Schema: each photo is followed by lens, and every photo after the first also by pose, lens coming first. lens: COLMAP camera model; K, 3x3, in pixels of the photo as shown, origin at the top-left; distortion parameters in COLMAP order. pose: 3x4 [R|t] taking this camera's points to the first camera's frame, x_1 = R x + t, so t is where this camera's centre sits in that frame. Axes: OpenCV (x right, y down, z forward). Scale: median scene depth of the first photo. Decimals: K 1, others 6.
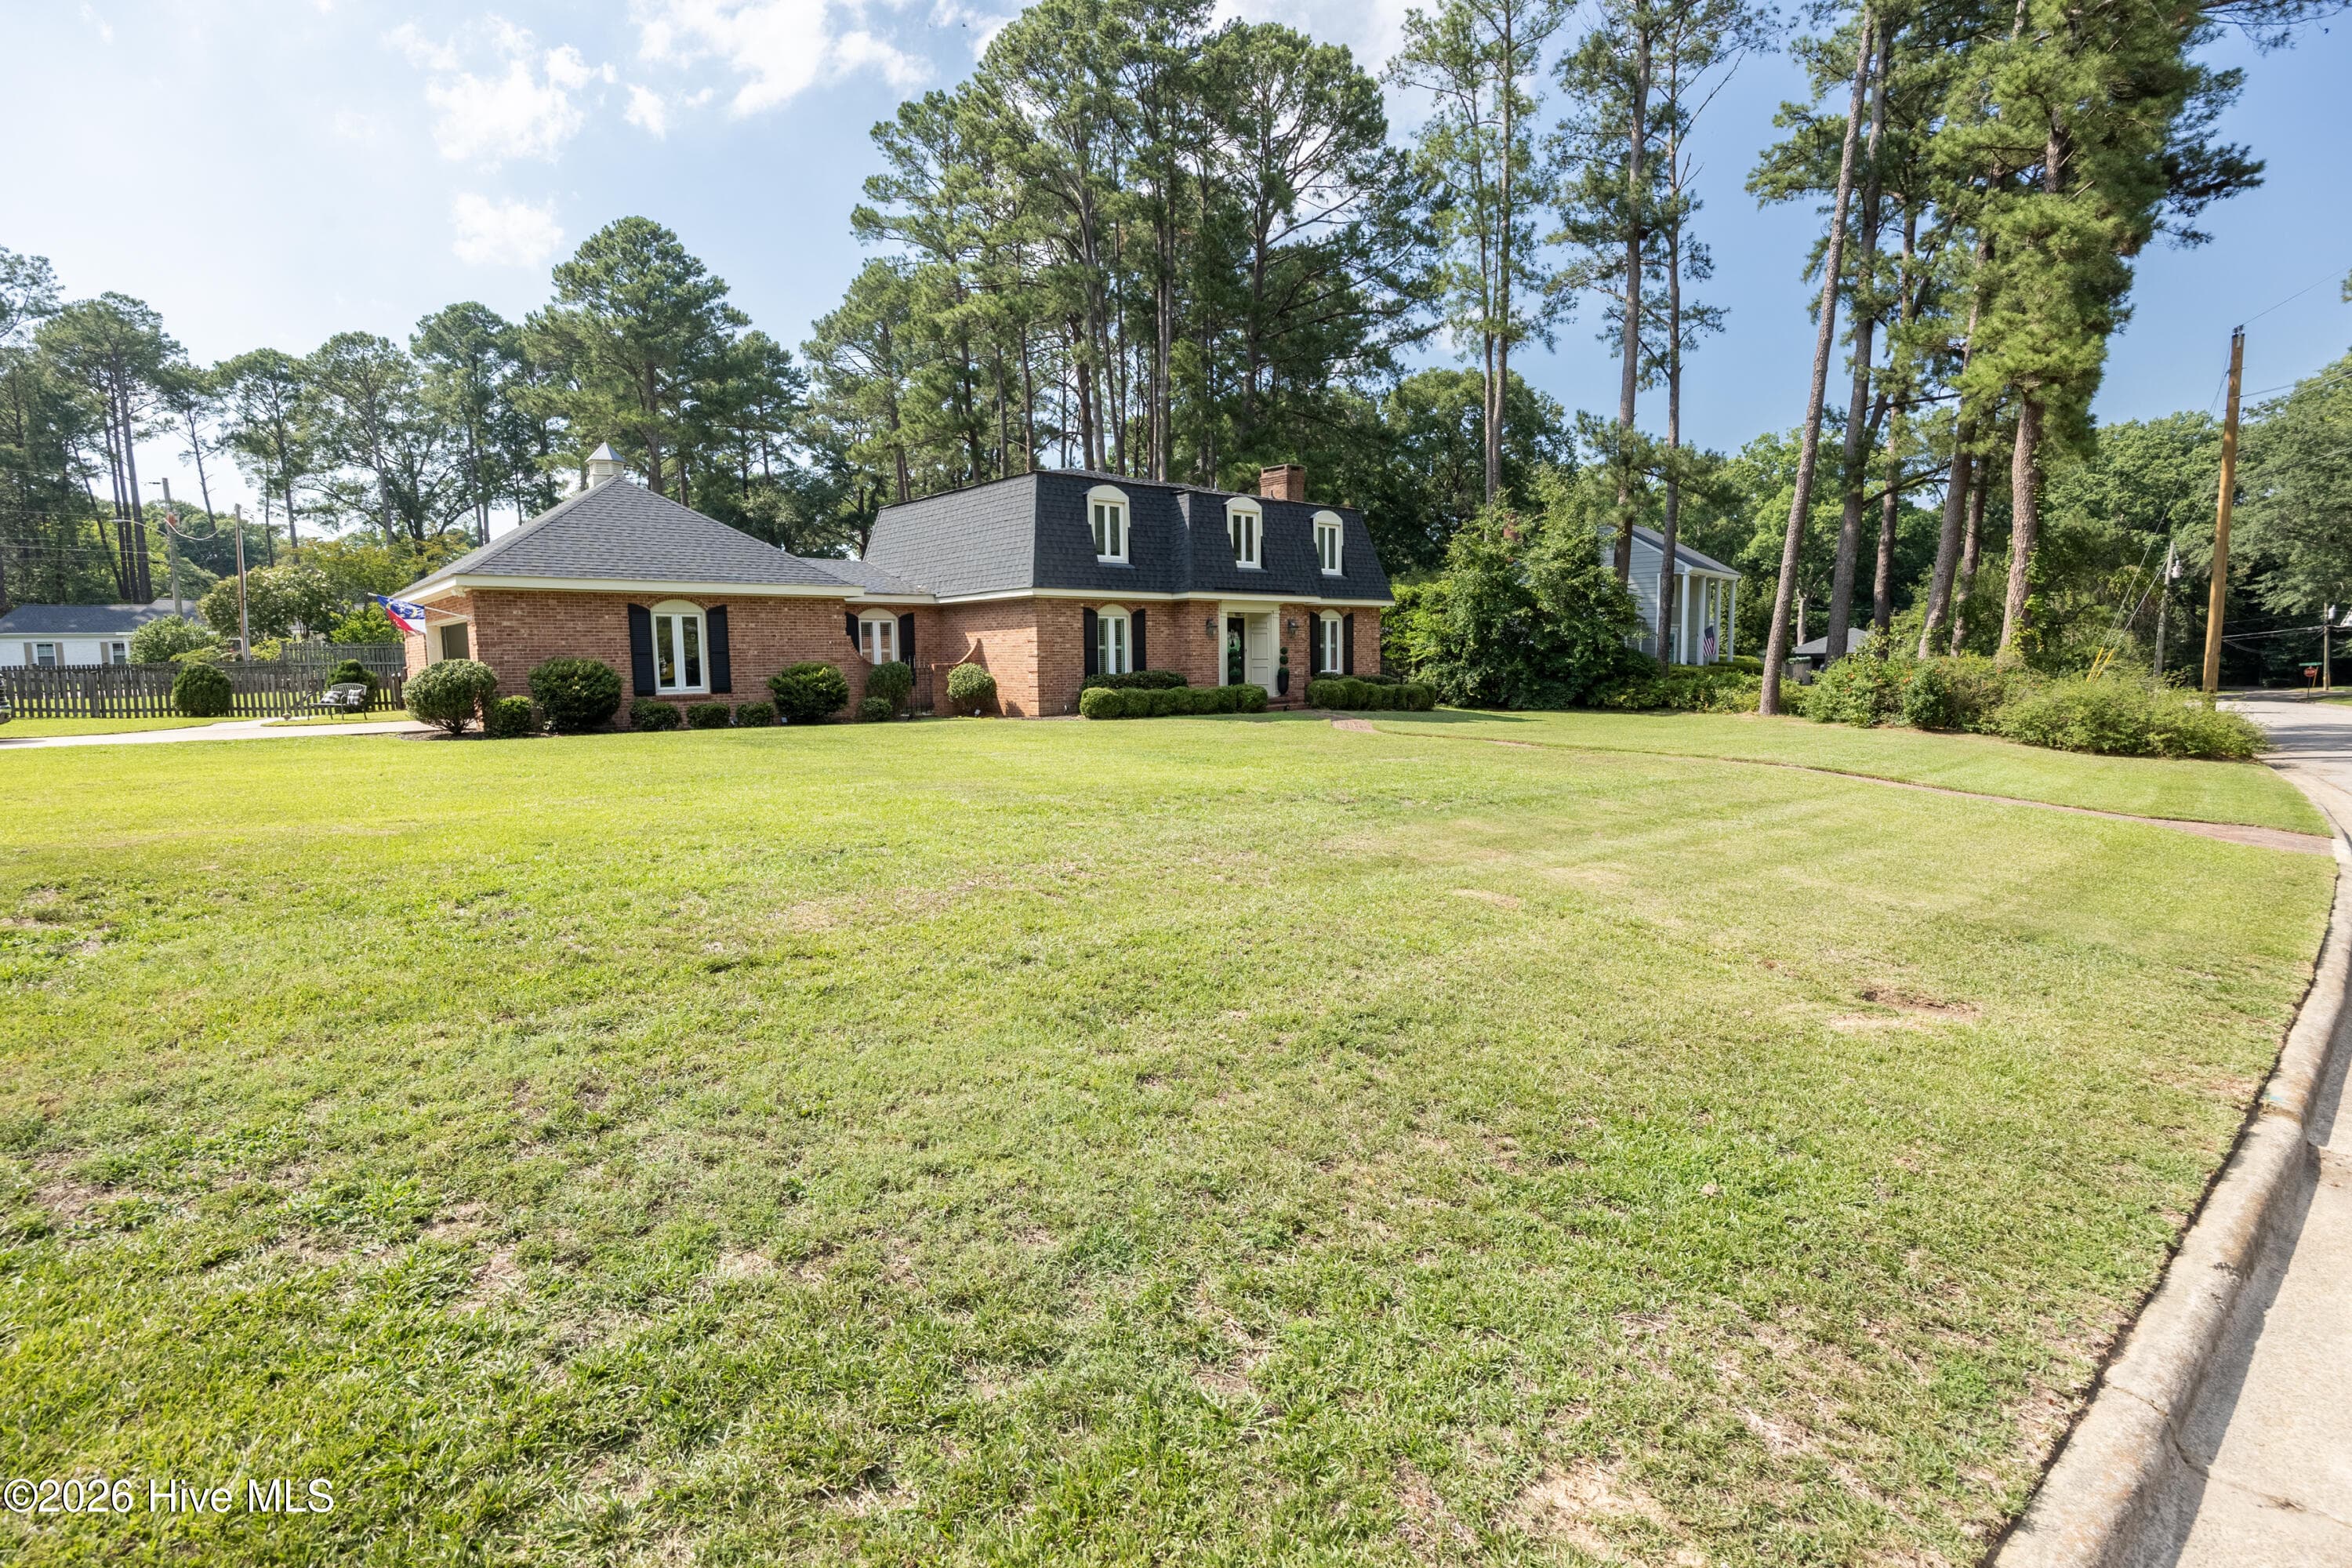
lens RADIAL K [[1123.8, 0, 1152.6], [0, 1123.8, 783.1], [0, 0, 1]] dist [-0.009790, 0.001322]
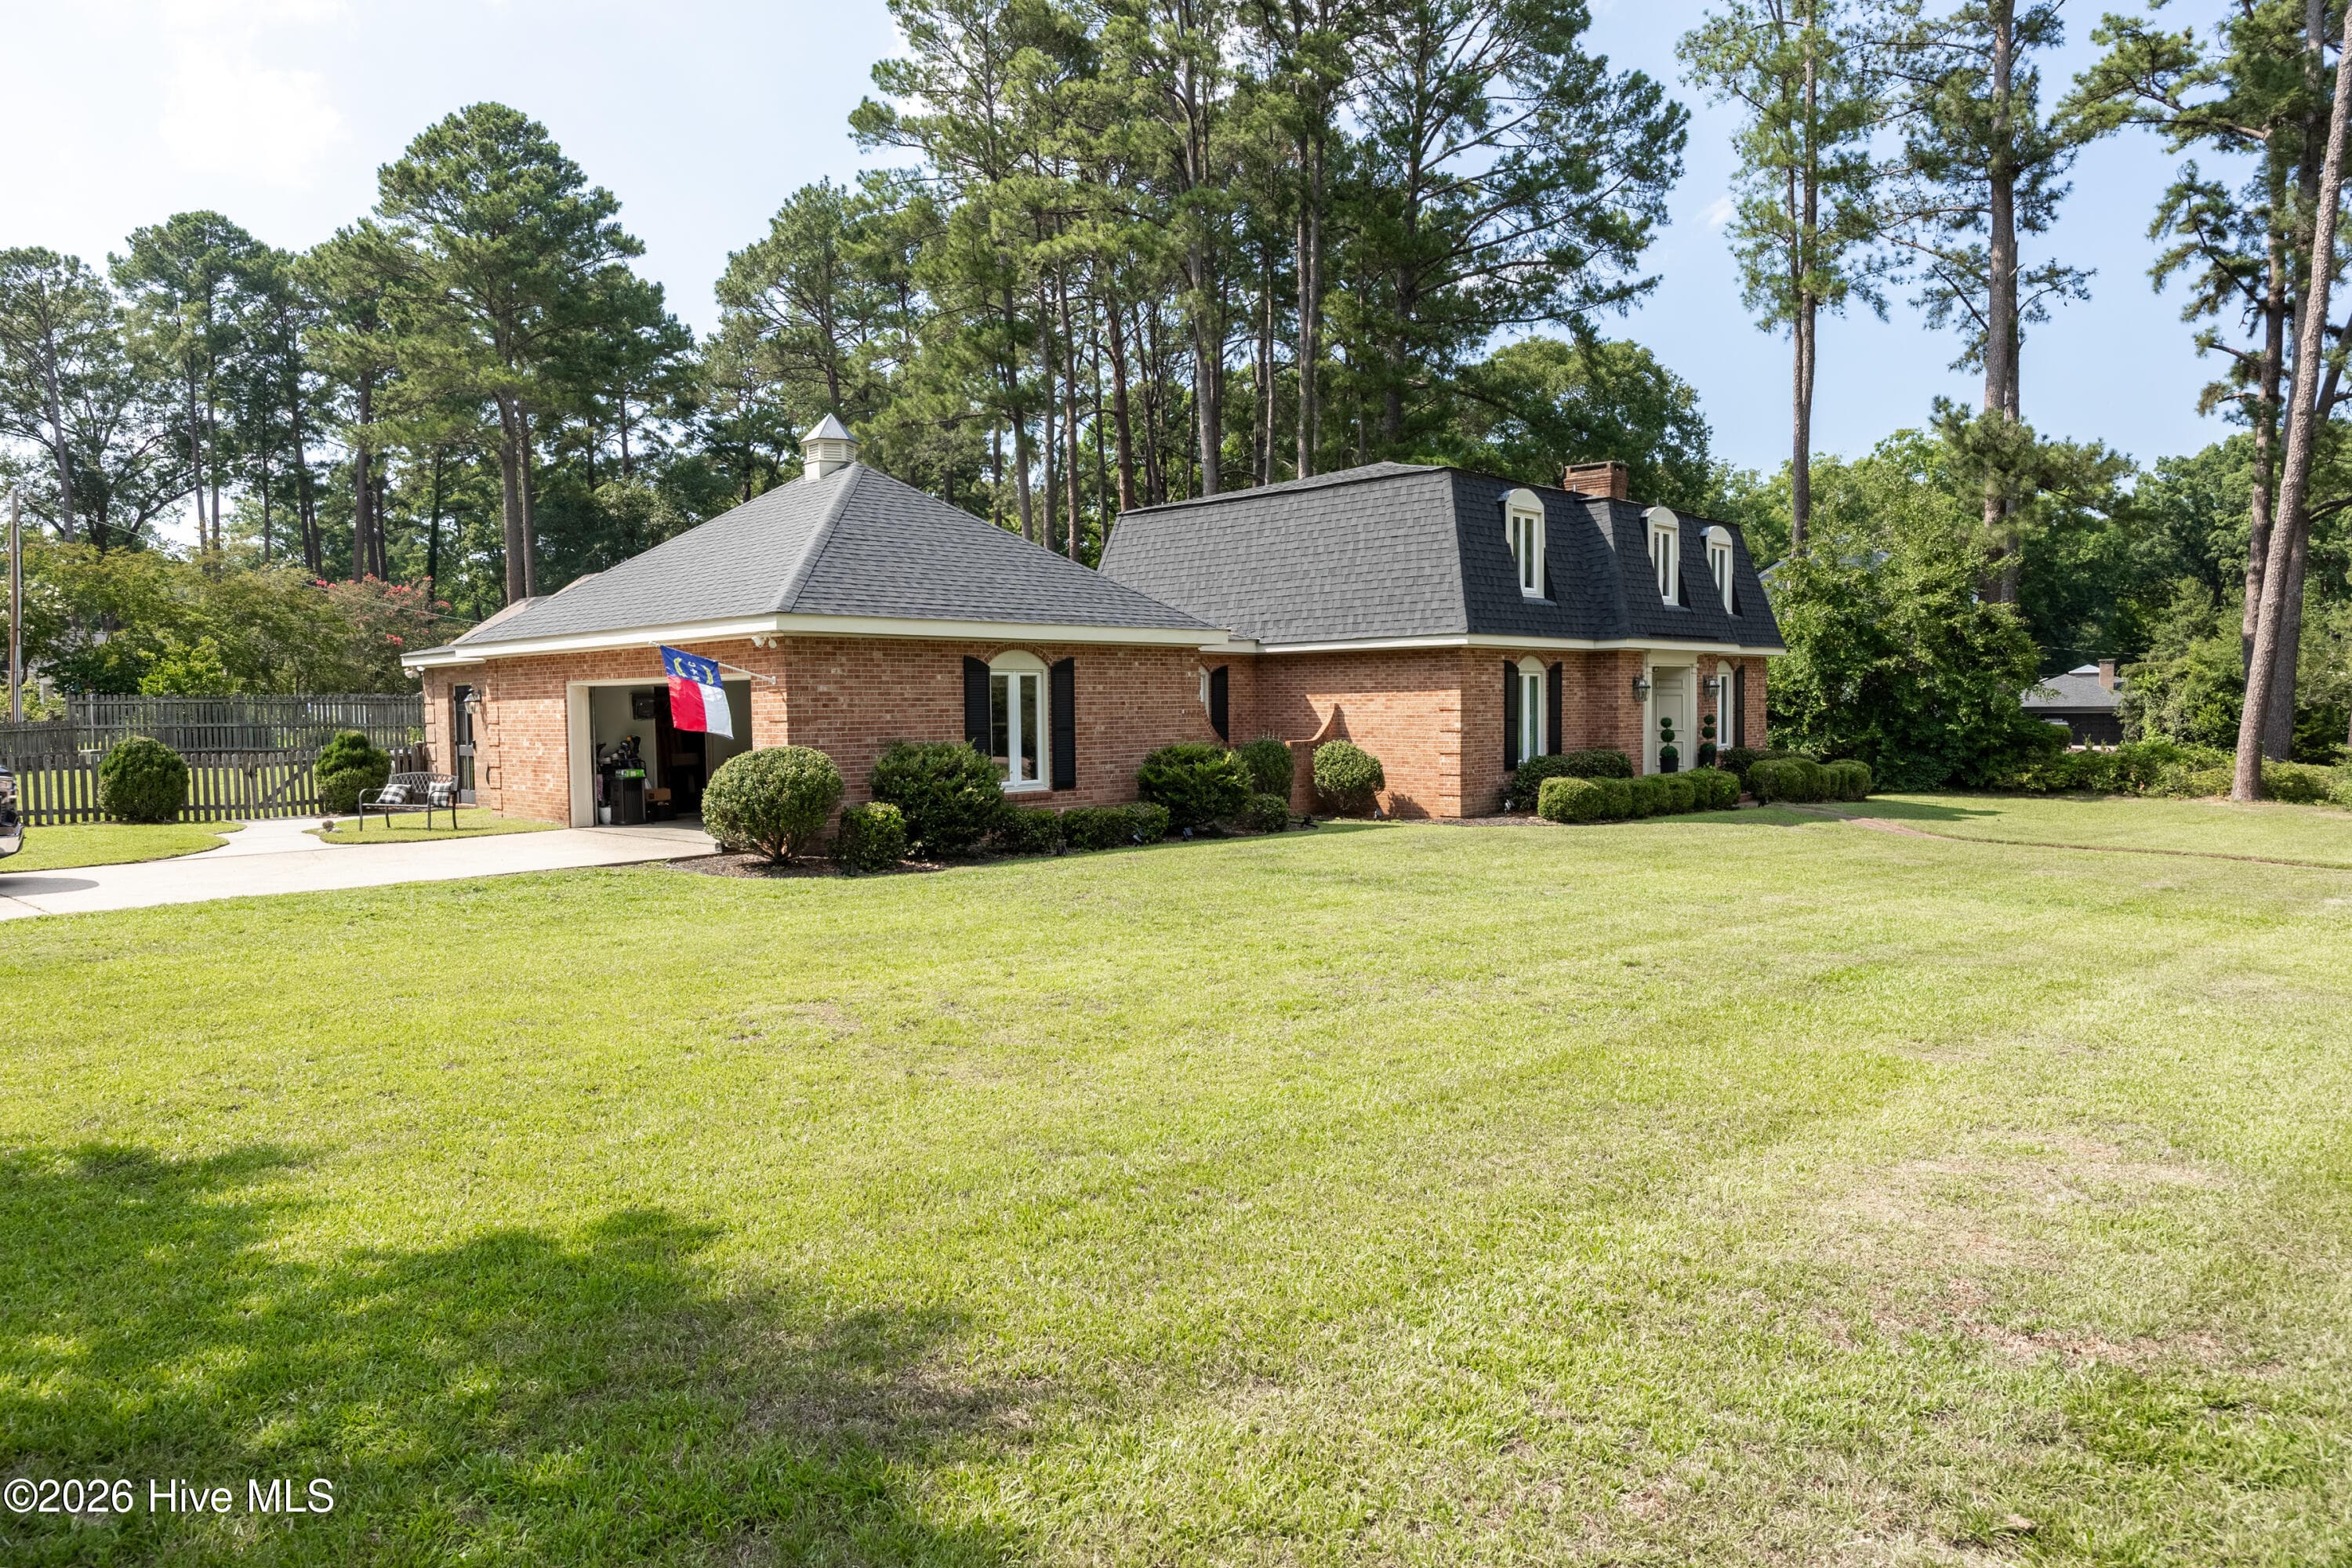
lens RADIAL K [[1479.3, 0, 1161.2], [0, 1479.3, 780.1], [0, 0, 1]] dist [-0.005989, 0.003262]
pose [[0.995742, -0.002257, 0.092153, -0.151377], [0.007681, 0.998255, -0.058545, -0.012852], [-0.091860, 0.059004, 0.994022, 0.047485]]
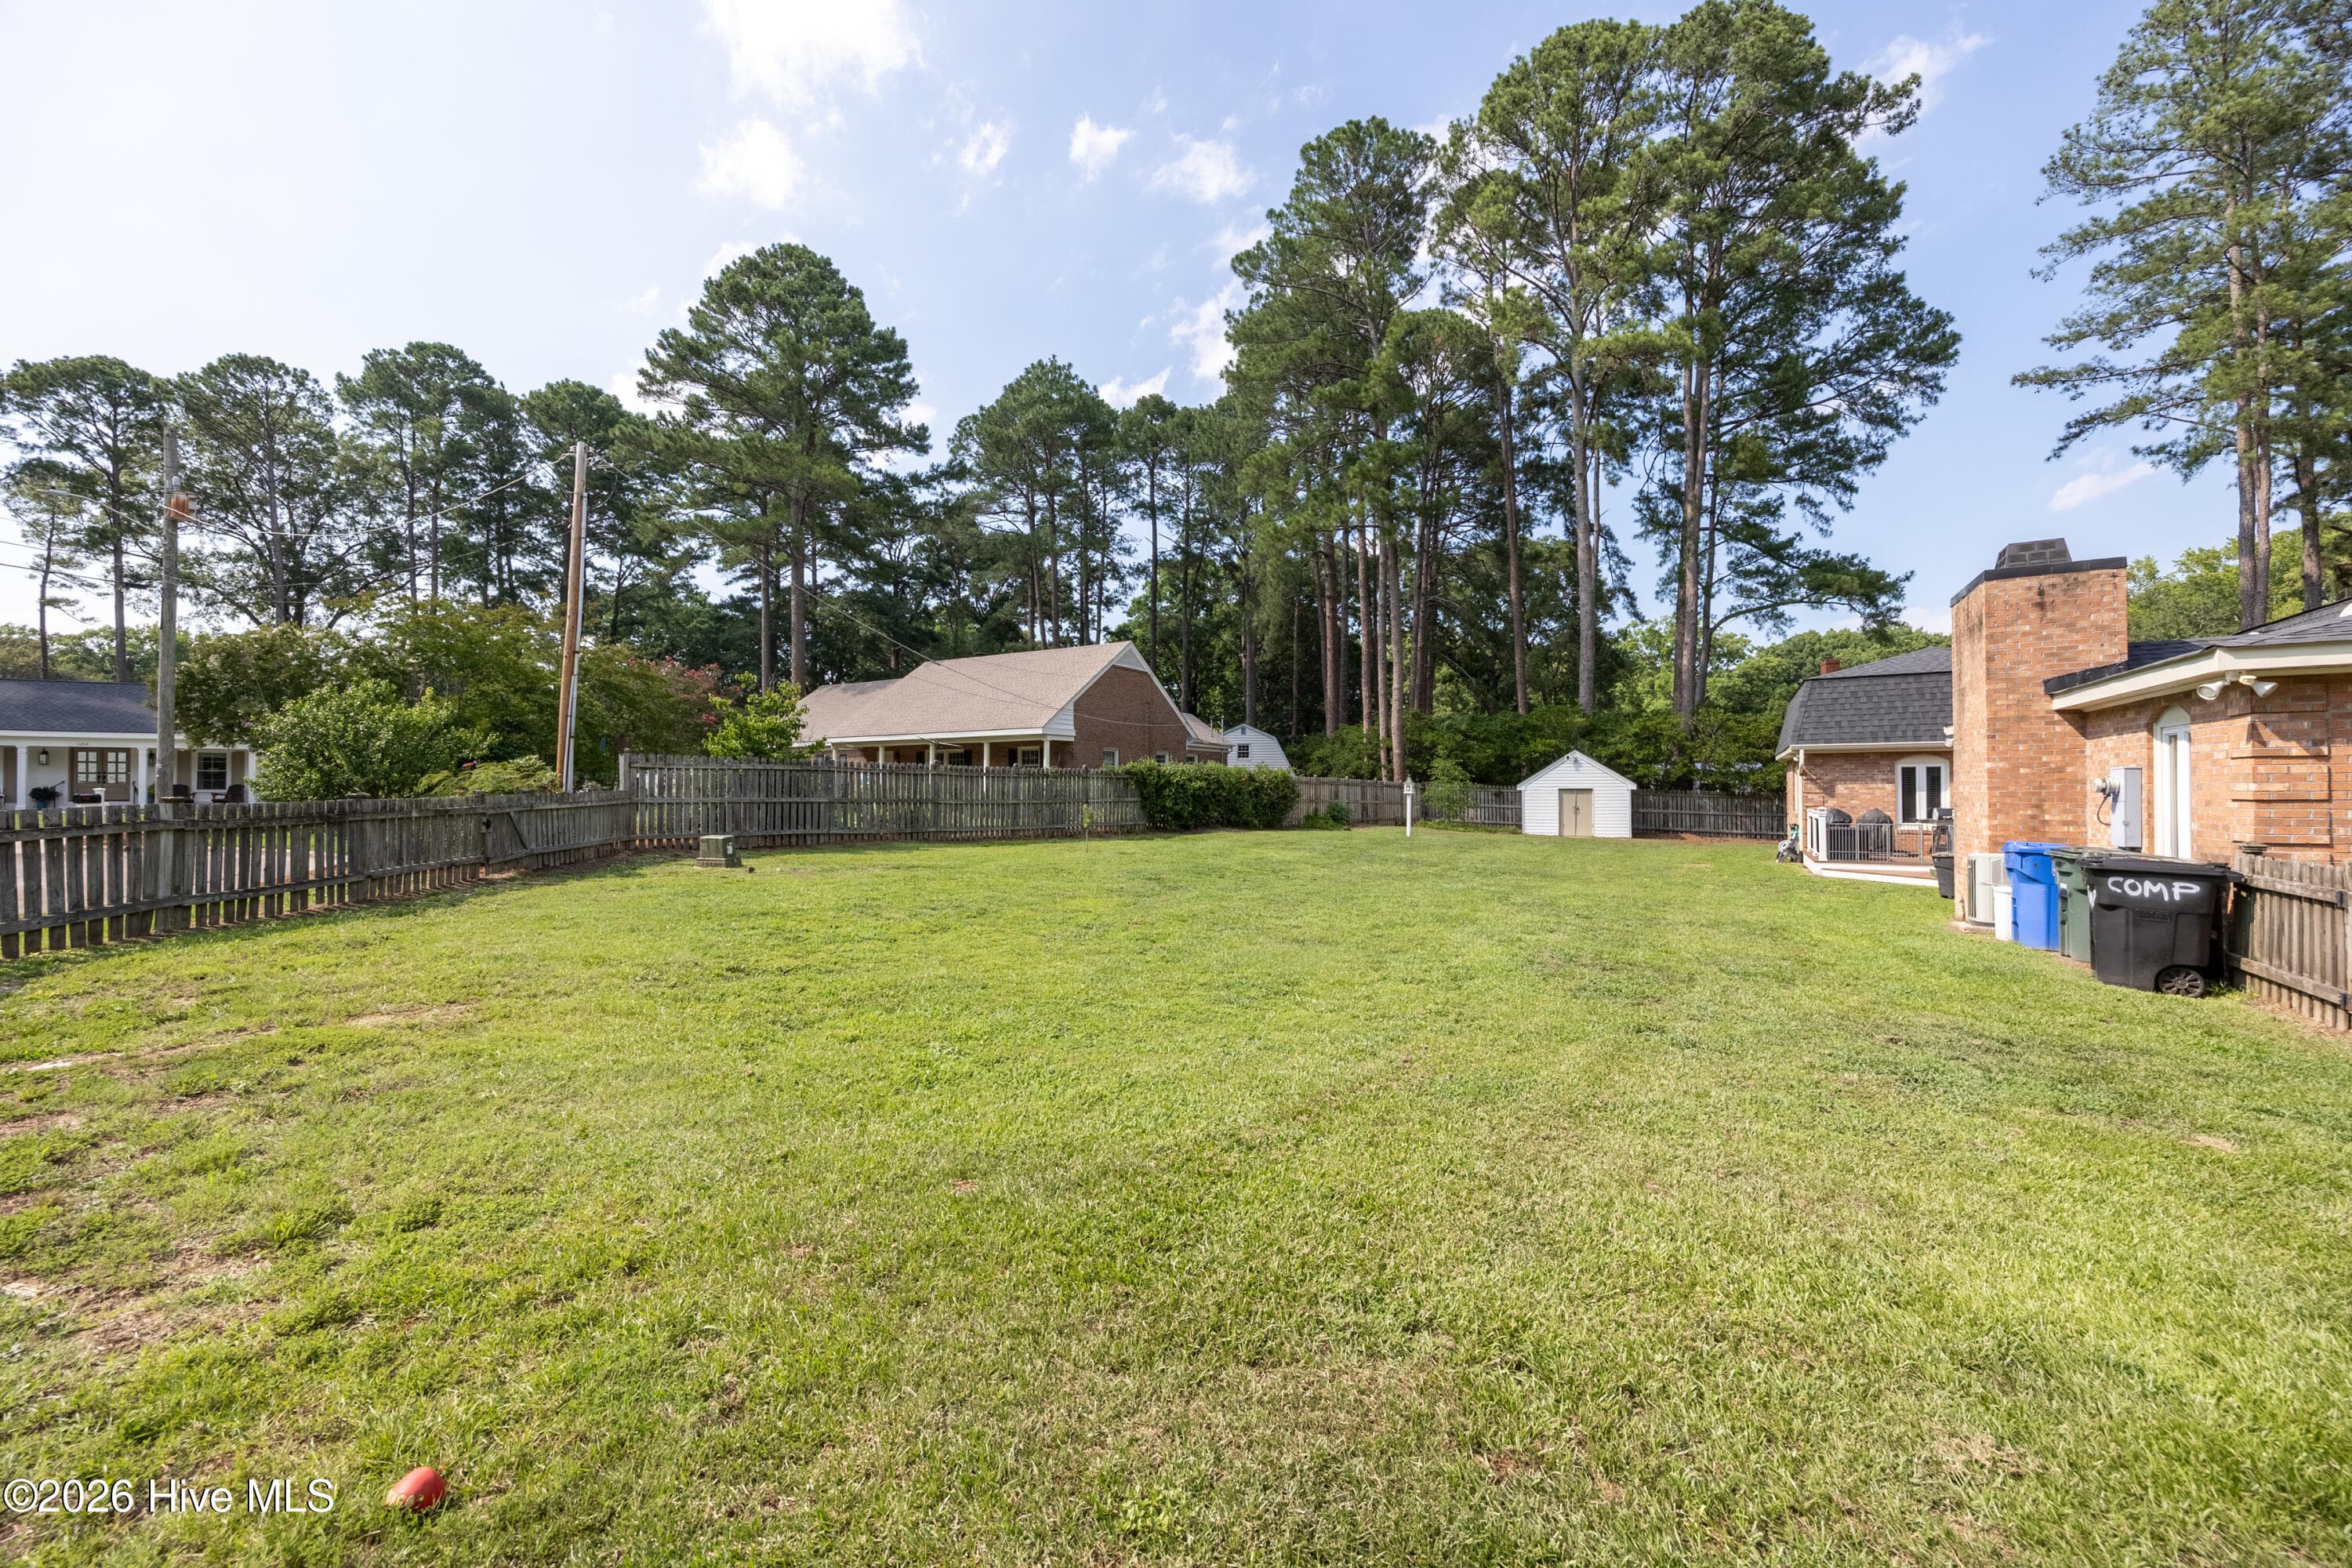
lens RADIAL K [[920.3, 0, 1183.2], [0, 920.3, 785.2], [0, 0, 1]] dist [0.002937, -0.000702]
pose [[0.956185, 0.014809, 0.292387, -0.485346], [0.018886, 0.993519, -0.112082, -0.046814], [-0.292152, 0.112693, 0.949709, 0.414576]]
